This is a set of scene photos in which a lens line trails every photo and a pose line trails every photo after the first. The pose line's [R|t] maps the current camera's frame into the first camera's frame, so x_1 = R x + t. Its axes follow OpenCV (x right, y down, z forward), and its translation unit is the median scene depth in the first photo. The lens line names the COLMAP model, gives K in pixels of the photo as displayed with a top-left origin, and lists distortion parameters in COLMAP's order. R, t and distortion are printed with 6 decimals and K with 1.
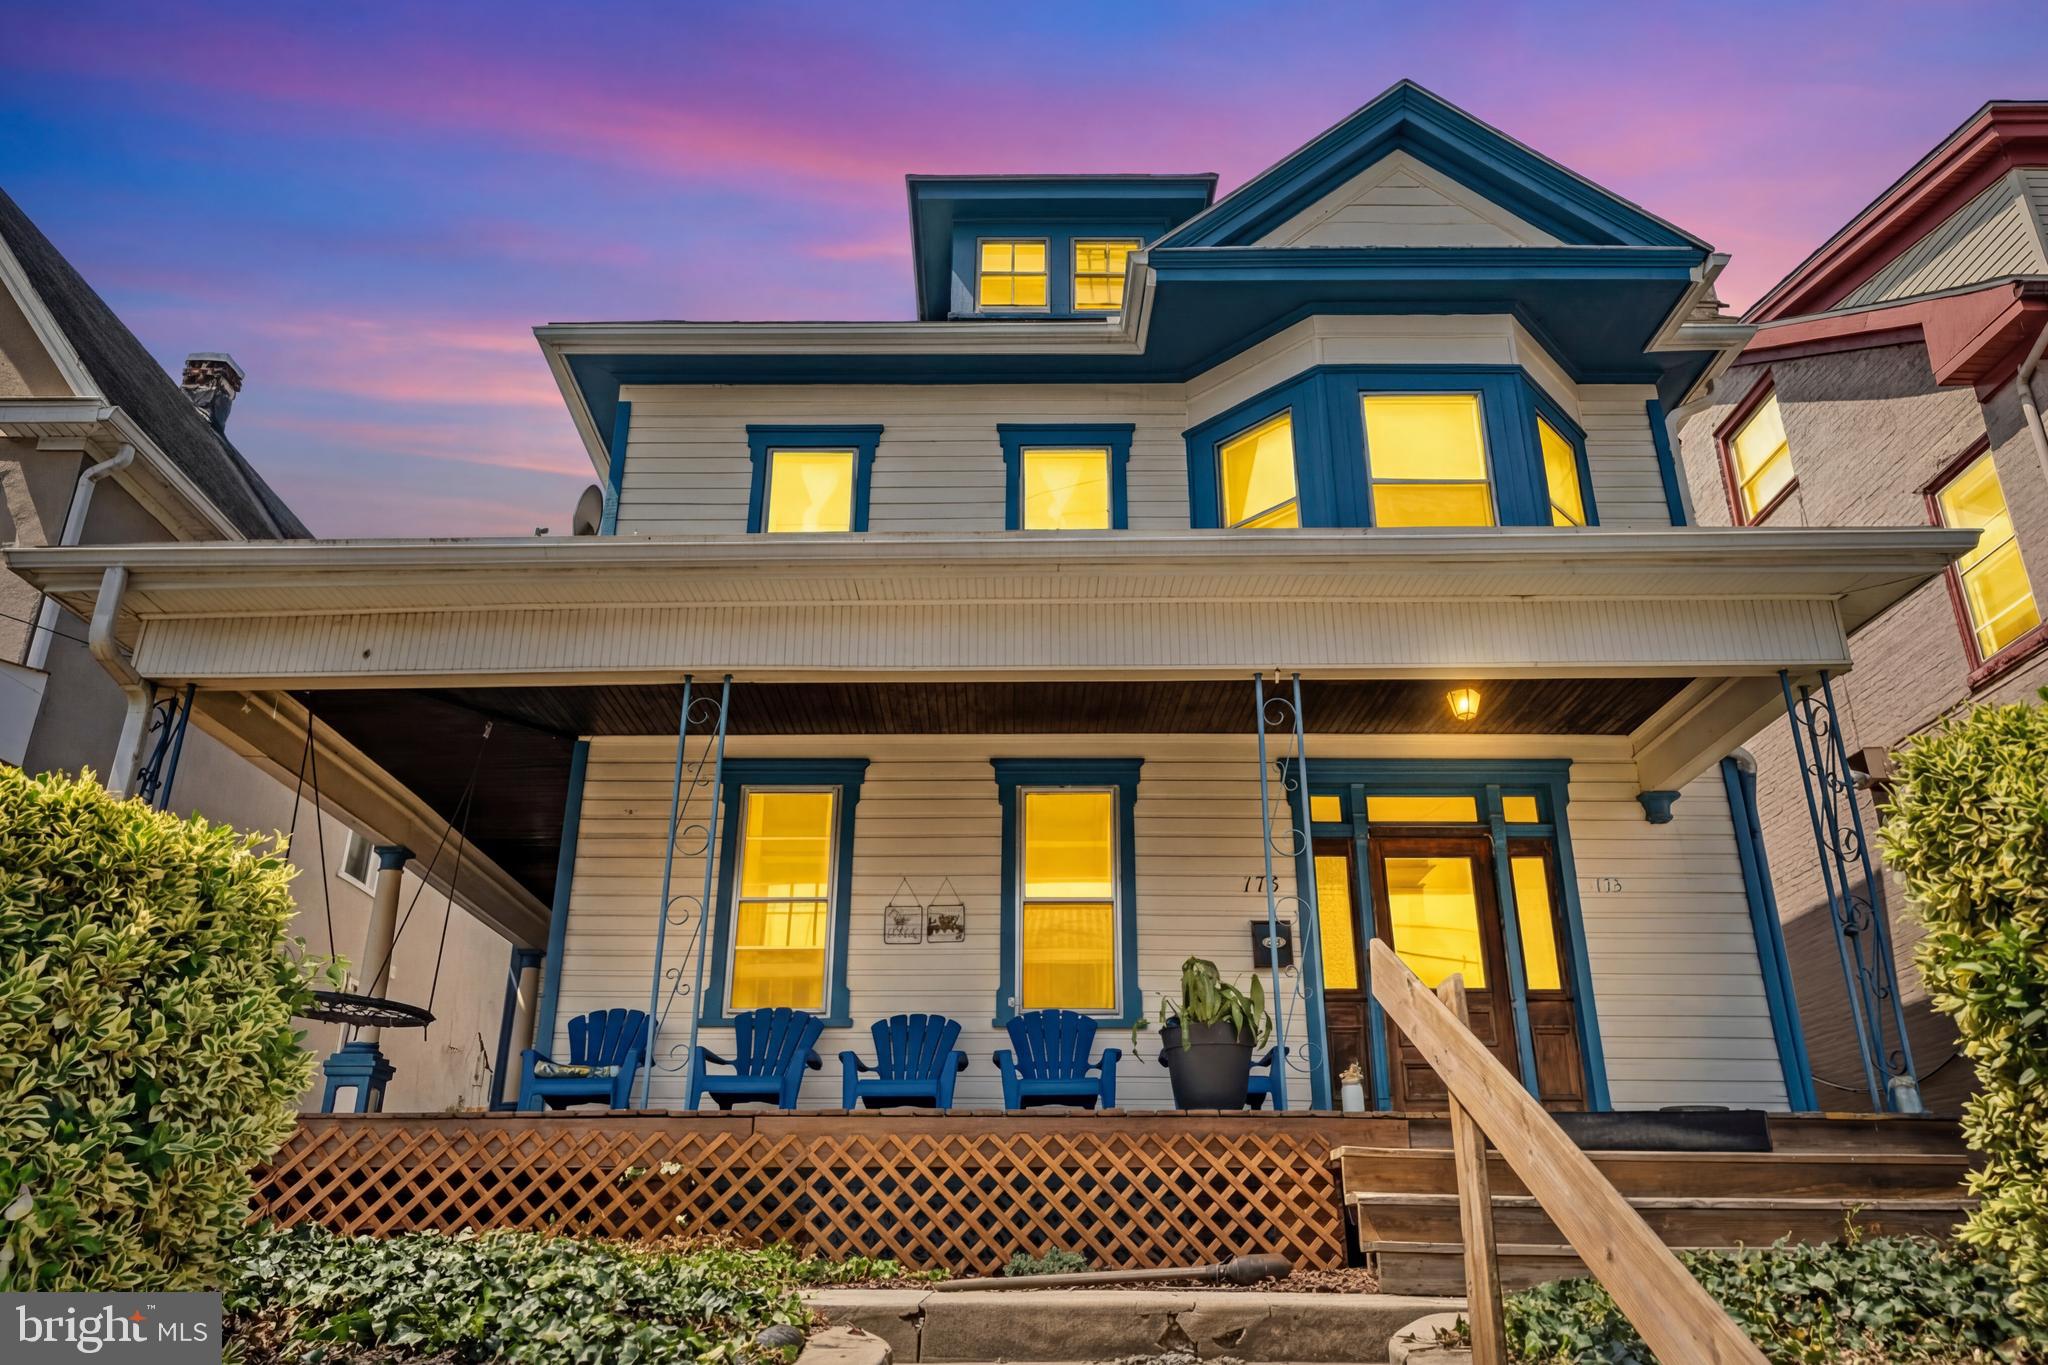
lens RADIAL K [[1457.1, 0, 1024.0], [0, 1457.1, 682.5], [0, 0, 1]] dist [-0.001388, 0.000376]
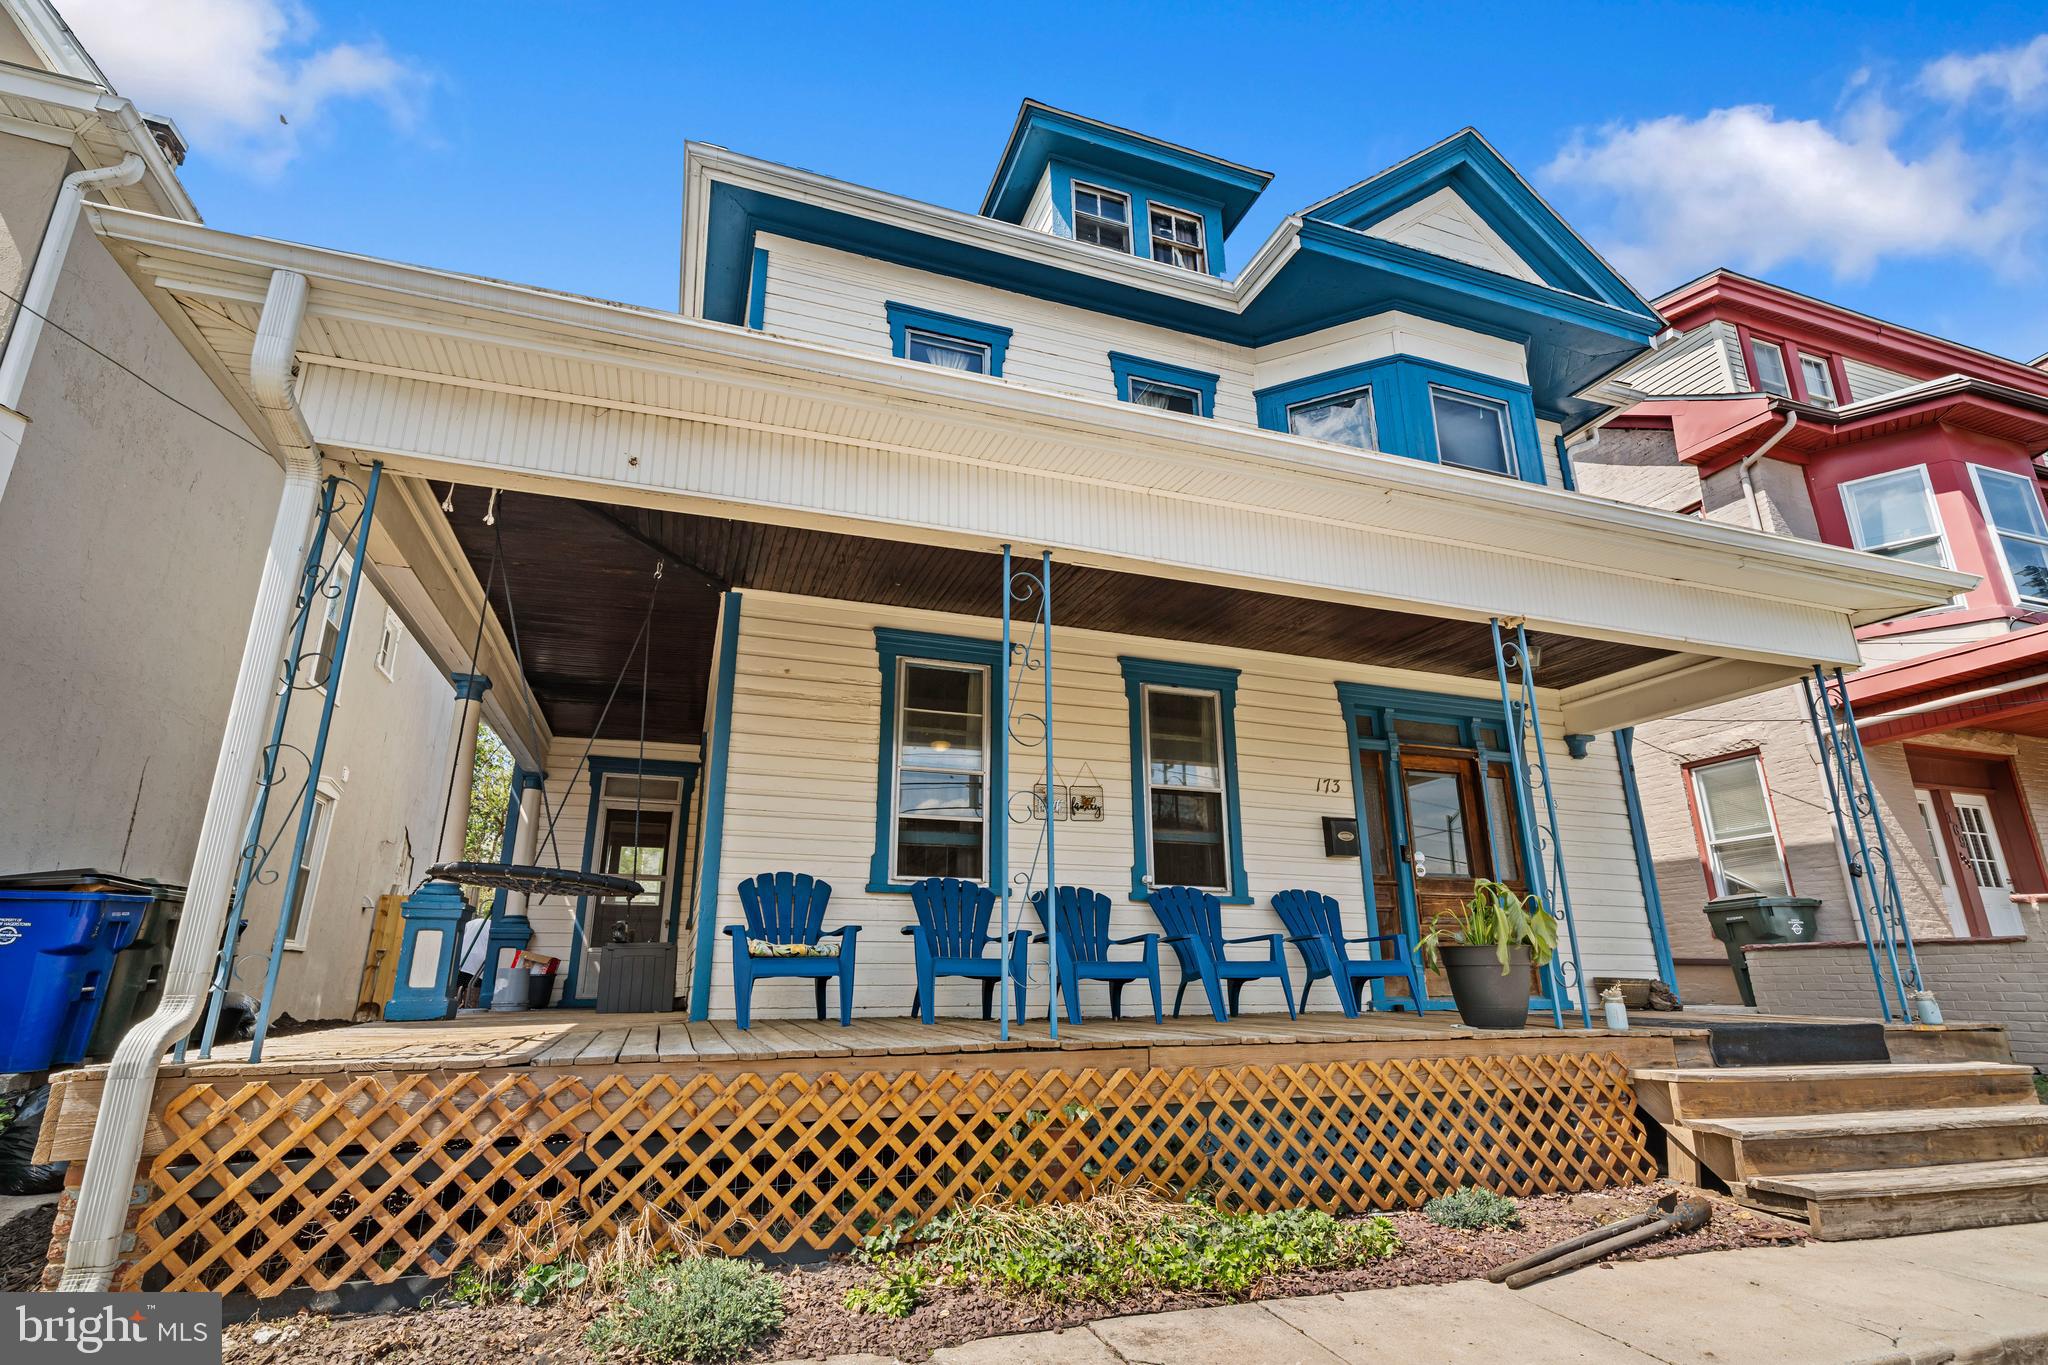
lens RADIAL K [[958.7, 0, 1012.9], [0, 958.7, 697.8], [0, 0, 1]] dist [0.000304, -0.000117]
pose [[0.943915, 0.092822, 0.316873, -0.339842], [-0.128936, 0.987099, 0.094928, 0.026454], [-0.303973, -0.130460, 0.943706, 0.350392]]
